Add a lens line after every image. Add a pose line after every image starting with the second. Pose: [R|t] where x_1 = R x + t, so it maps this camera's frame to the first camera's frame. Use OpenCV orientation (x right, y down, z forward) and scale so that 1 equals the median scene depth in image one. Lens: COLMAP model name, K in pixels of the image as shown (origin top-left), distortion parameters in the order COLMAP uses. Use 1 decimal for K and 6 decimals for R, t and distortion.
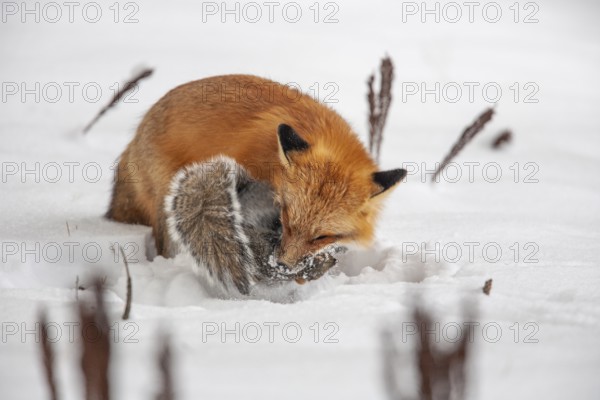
lens RADIAL K [[276.8, 0, 299.9], [0, 276.8, 200.1], [0, 0, 1]] dist [-0.003083, -0.000206]
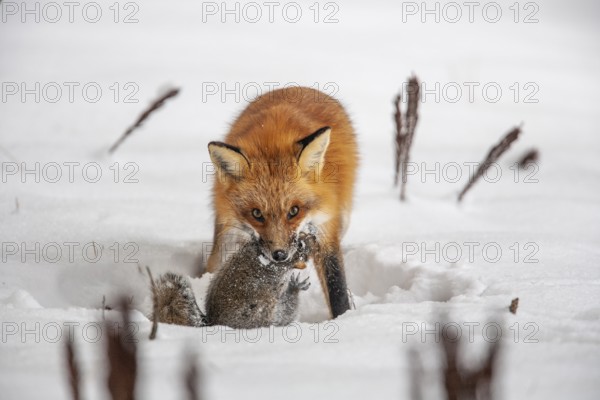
lens RADIAL K [[276.8, 0, 299.9], [0, 276.8, 199.7], [0, 0, 1]] dist [-0.003083, -0.000206]
pose [[0.999995, -0.001903, 0.002615, -0.099305], [0.001900, 0.999997, 0.001325, -0.073641], [-0.002618, -0.001320, 0.999996, 0.000020]]
